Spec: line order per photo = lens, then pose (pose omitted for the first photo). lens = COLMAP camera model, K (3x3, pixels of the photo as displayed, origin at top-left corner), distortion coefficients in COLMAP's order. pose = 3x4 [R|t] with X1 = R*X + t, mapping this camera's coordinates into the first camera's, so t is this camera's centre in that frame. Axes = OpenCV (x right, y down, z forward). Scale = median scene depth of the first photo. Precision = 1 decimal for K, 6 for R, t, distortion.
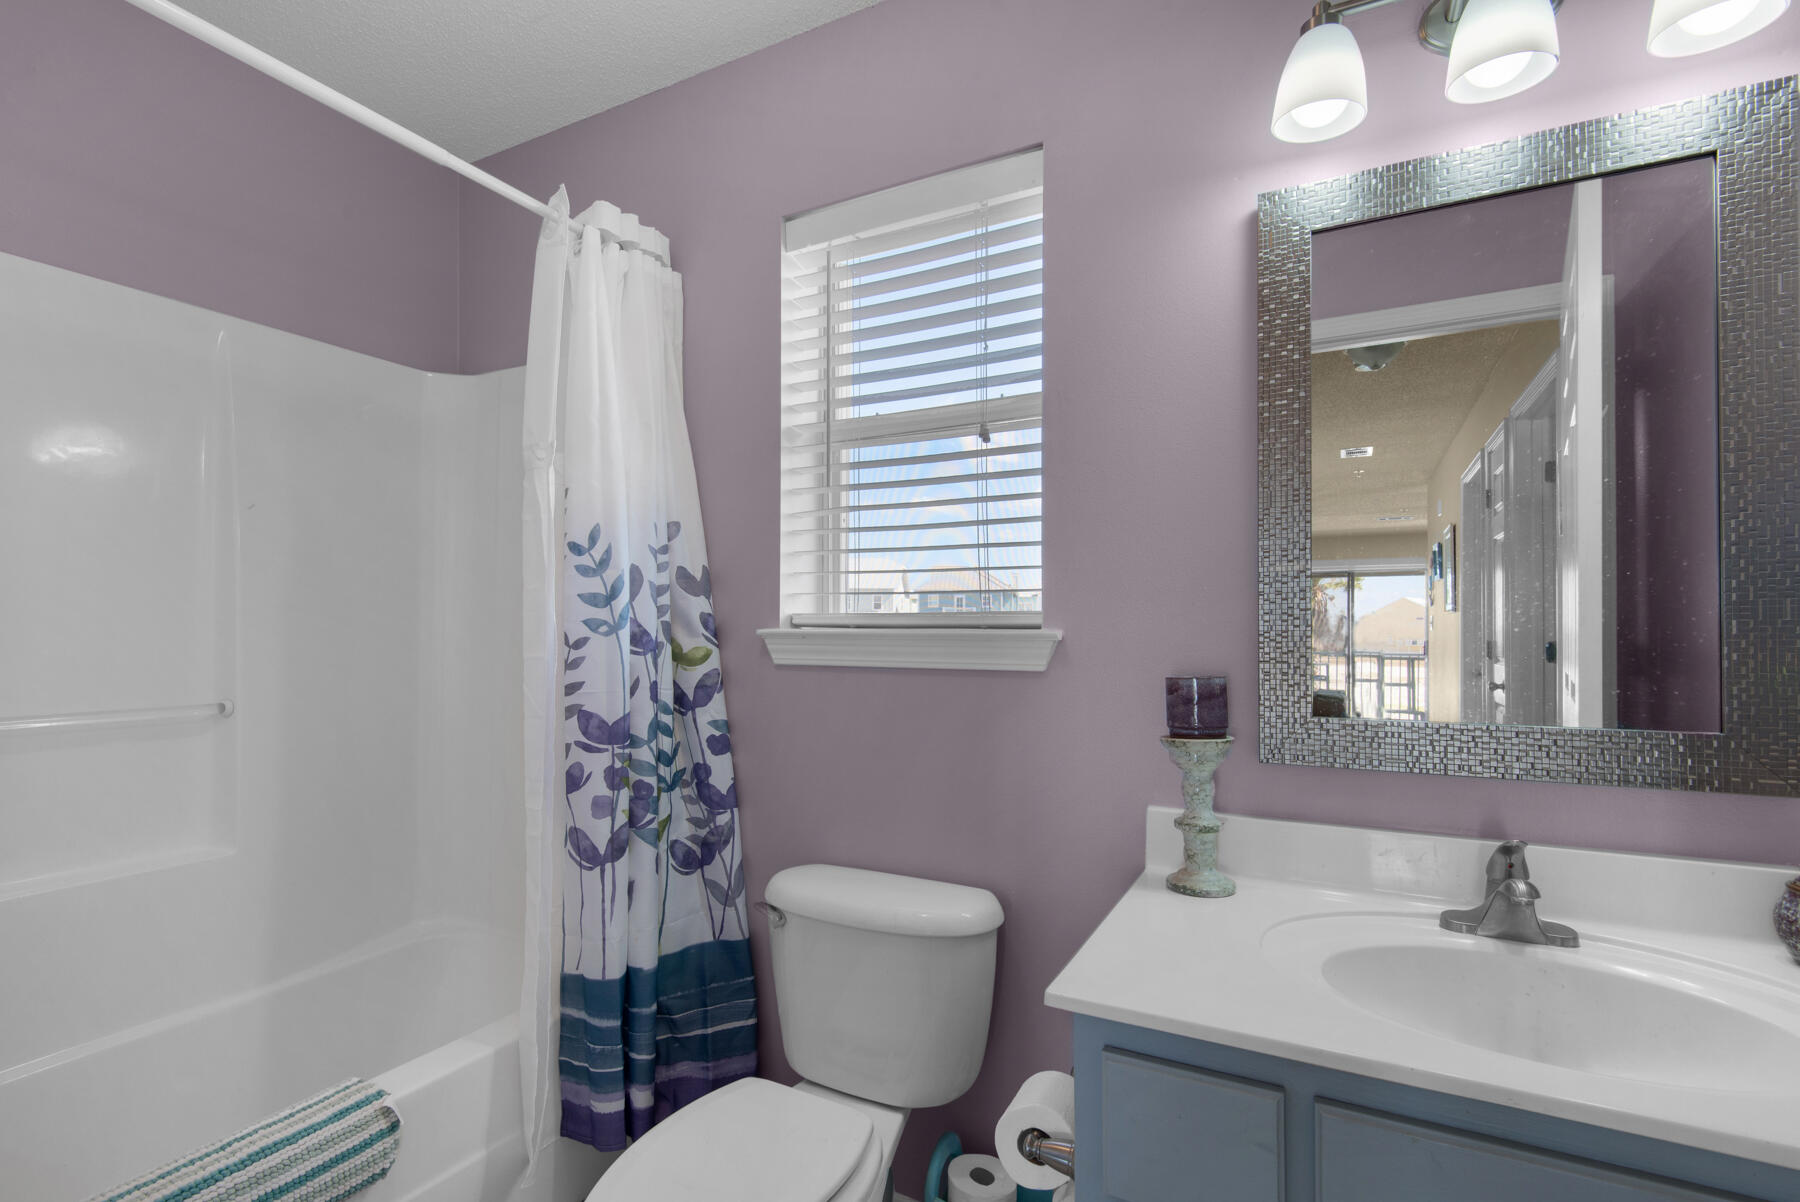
lens RADIAL K [[825.0, 0, 891.7], [0, 825.0, 604.9], [0, 0, 1]] dist [0.024859, -0.017015]
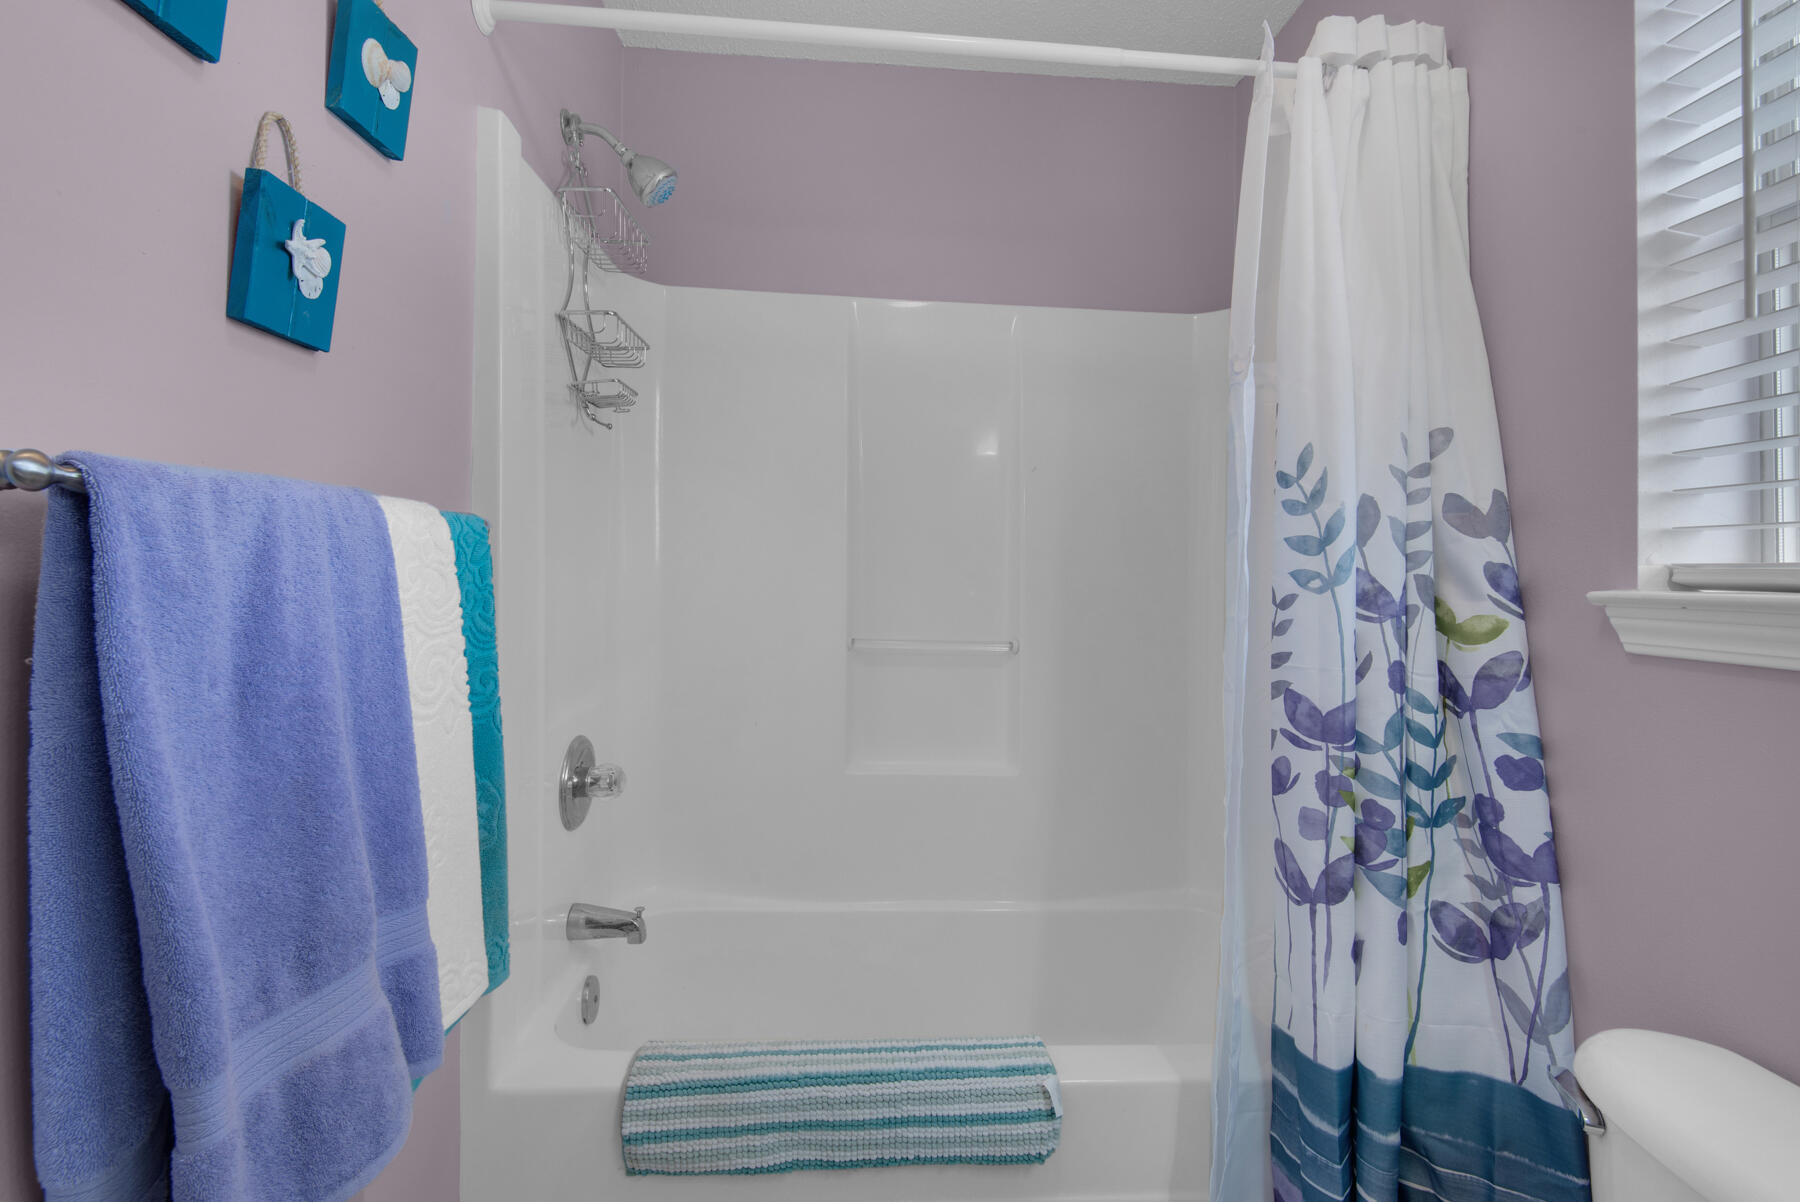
lens RADIAL K [[825.0, 0, 874.1], [0, 825.0, 548.2], [0, 0, 1]] dist [0.024859, -0.017015]
pose [[0.531442, -0.014412, -0.846972, 0.069302], [0.000886, 0.999864, -0.016458, 0.008456], [0.847094, 0.007996, 0.531382, 0.252610]]
